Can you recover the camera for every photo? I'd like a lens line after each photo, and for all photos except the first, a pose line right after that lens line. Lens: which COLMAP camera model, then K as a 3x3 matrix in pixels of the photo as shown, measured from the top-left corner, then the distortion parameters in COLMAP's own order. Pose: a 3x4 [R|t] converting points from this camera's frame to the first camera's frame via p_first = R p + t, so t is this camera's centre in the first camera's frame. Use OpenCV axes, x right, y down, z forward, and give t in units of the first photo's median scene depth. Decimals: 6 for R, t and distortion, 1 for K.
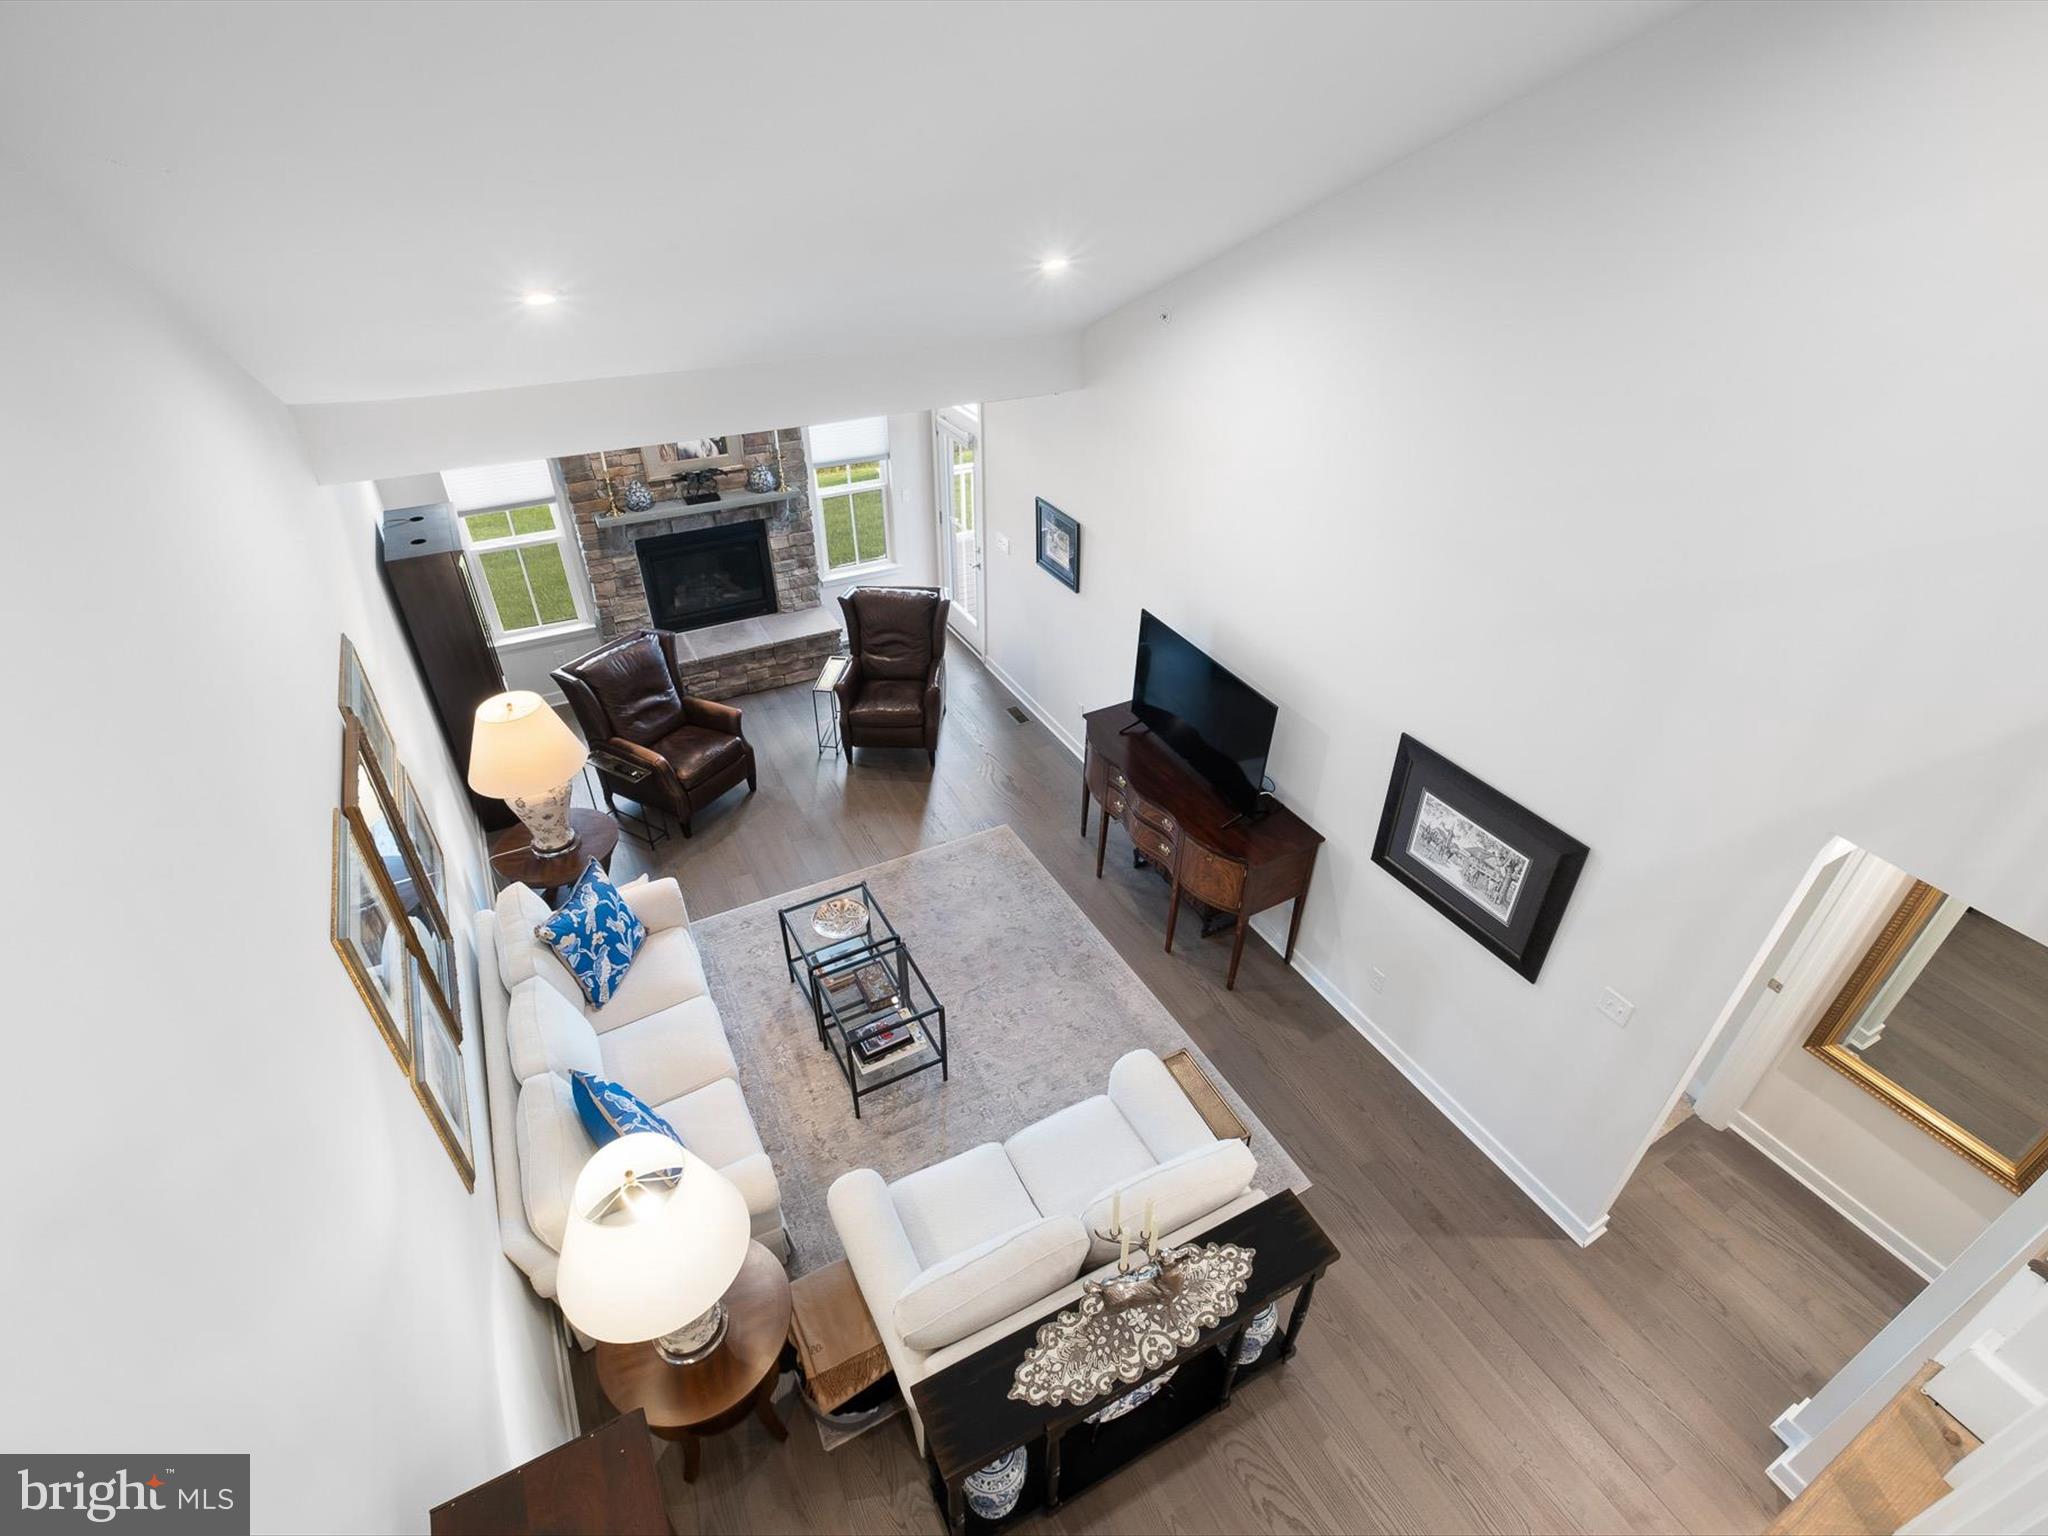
lens RADIAL K [[986.9, 0, 1036.7], [0, 986.9, 767.2], [0, 0, 1]] dist [-0.001254, -0.002074]
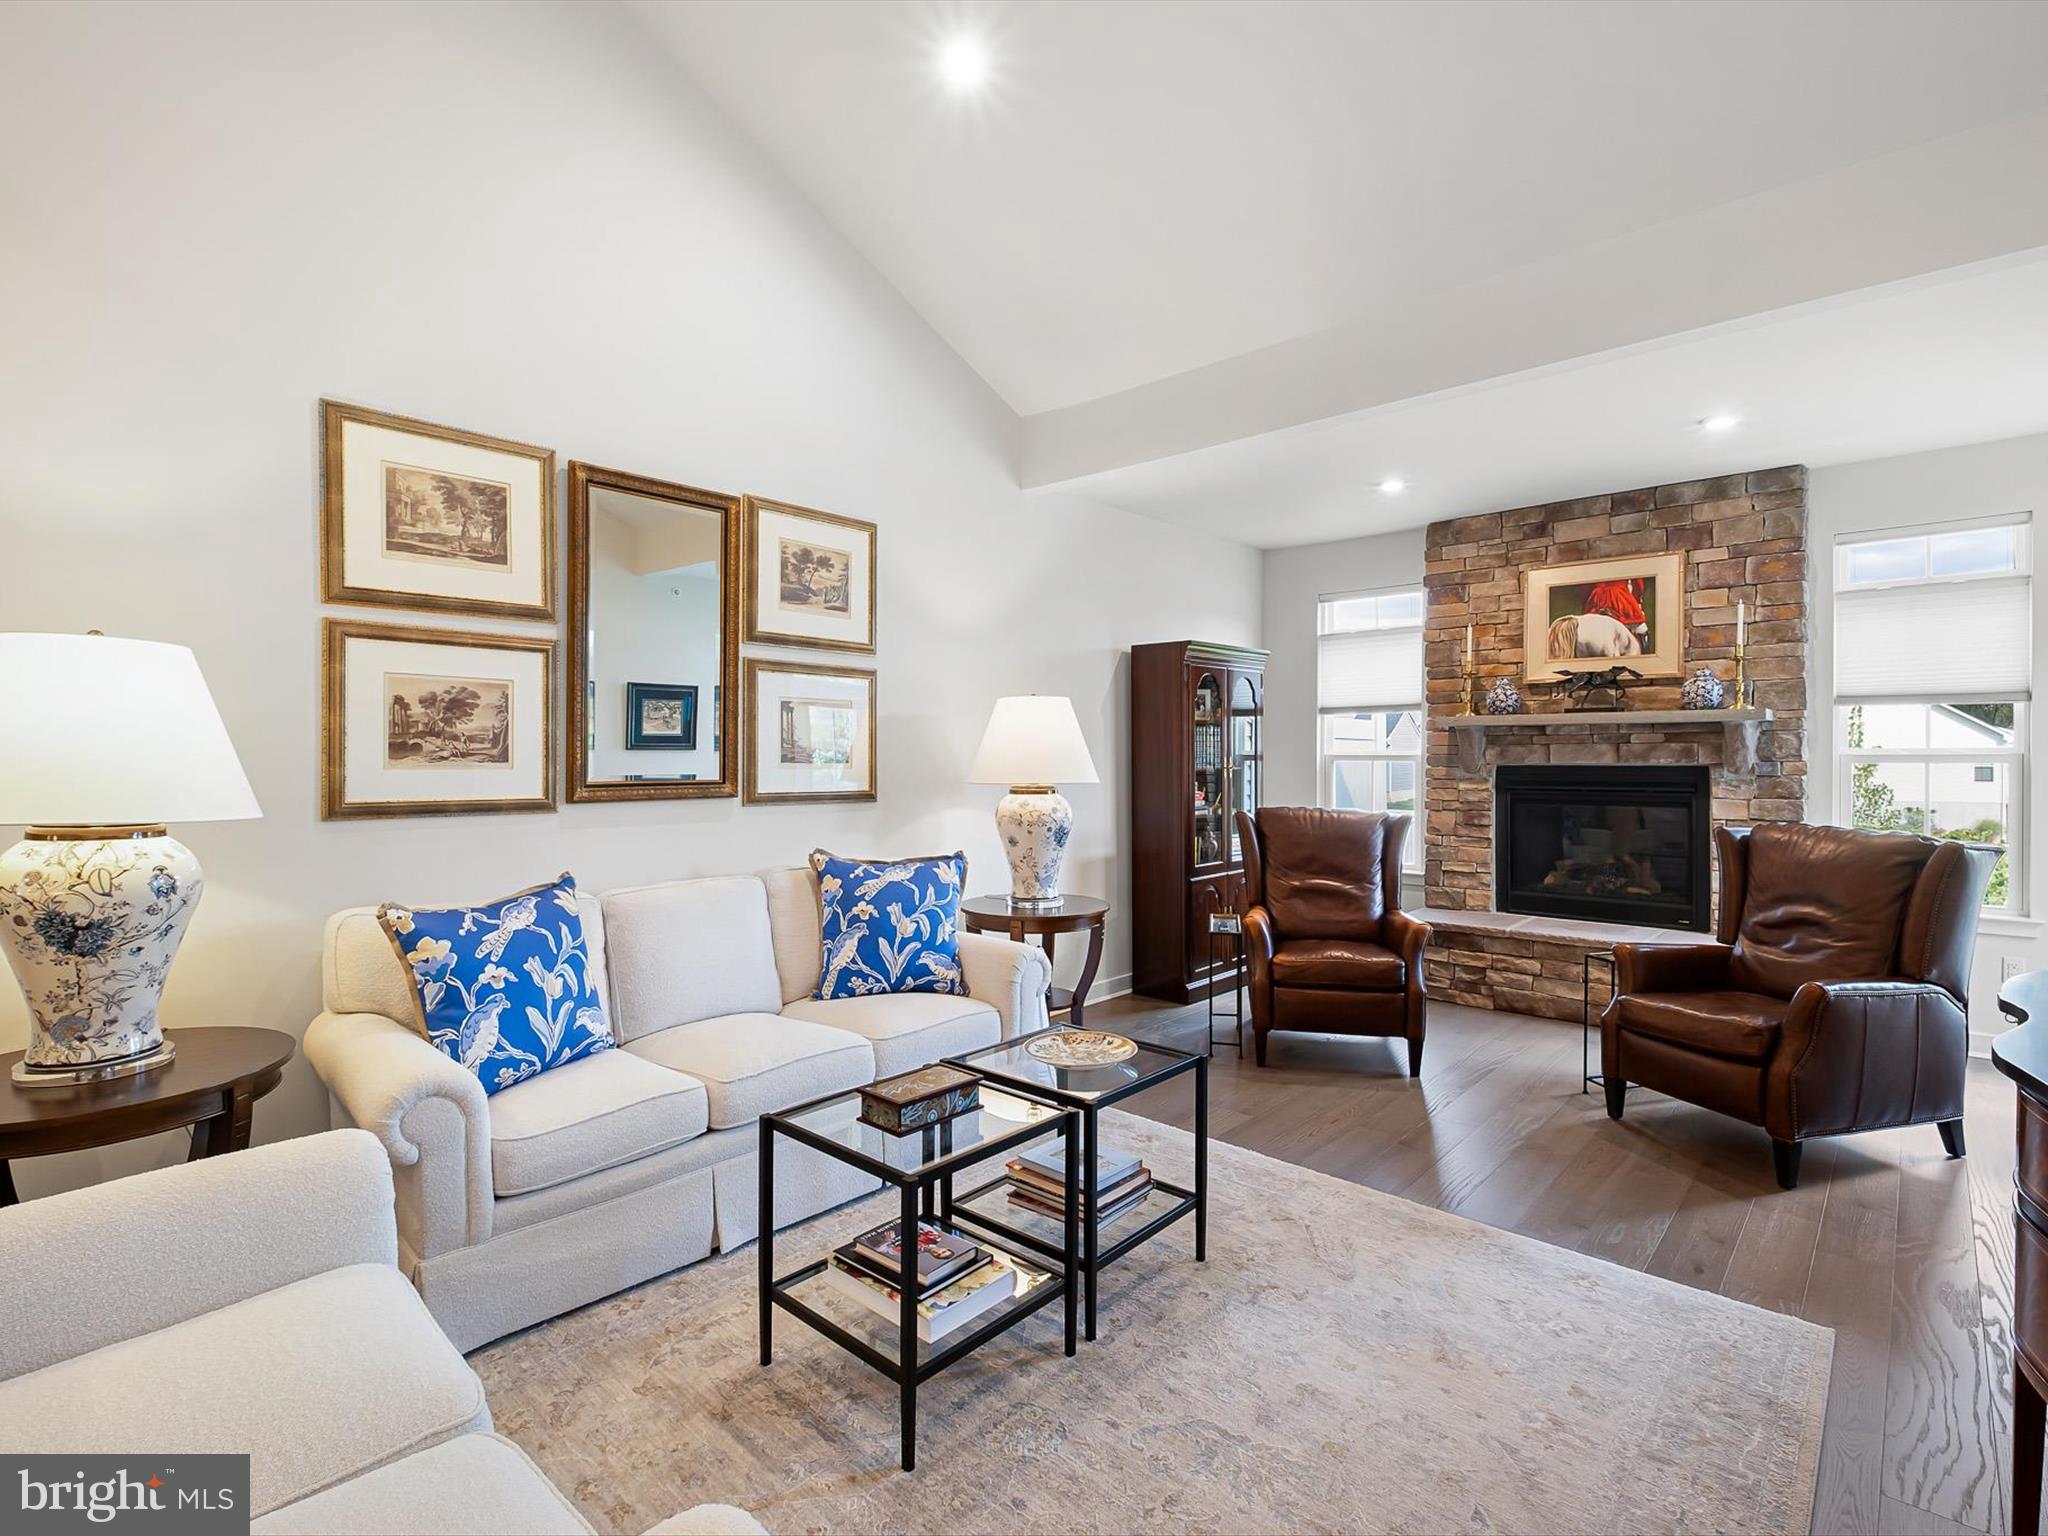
lens RADIAL K [[986.9, 0, 1019.4], [0, 986.9, 769.8], [0, 0, 1]] dist [-0.001254, -0.002074]
pose [[0.317162, -0.000986, -0.948371, 0.188316], [-0.533673, 0.826458, -0.179335, 0.100291], [0.783965, 0.562998, 0.261595, 0.535980]]
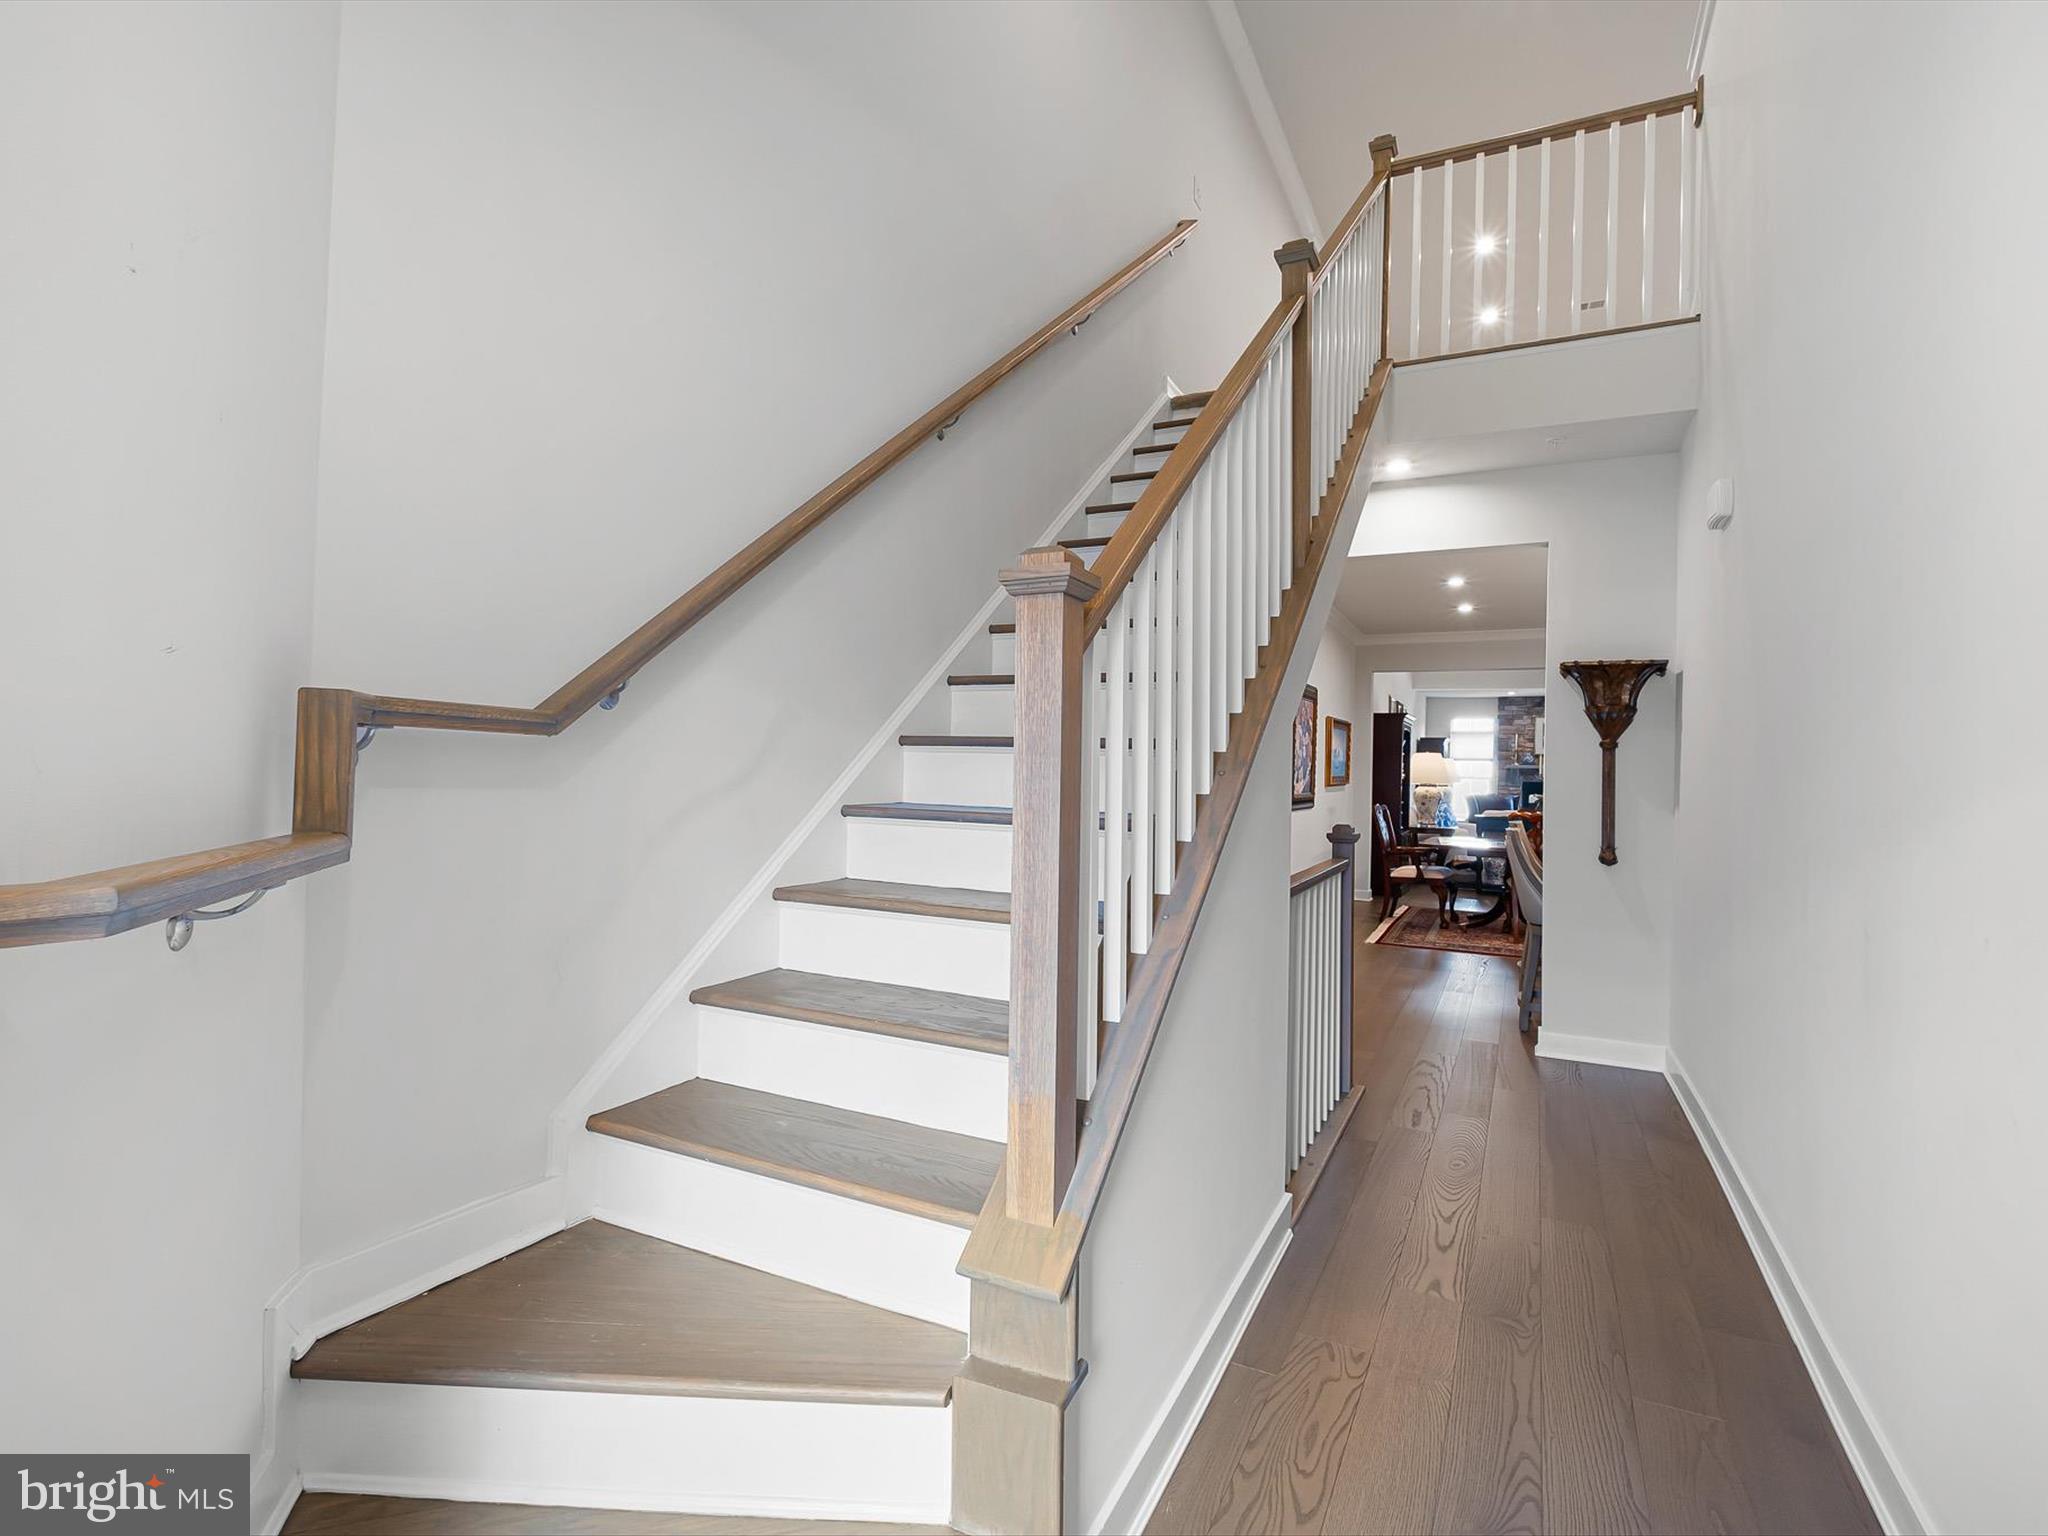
lens RADIAL K [[986.9, 0, 1040.3], [0, 986.9, 779.6], [0, 0, 1]] dist [-0.001254, -0.002074]
pose [[0.570989, -0.006787, -0.820930, 0.798149], [-0.466631, 0.820043, -0.331339, 1.015993], [0.675446, 0.572262, 0.465068, -0.764994]]
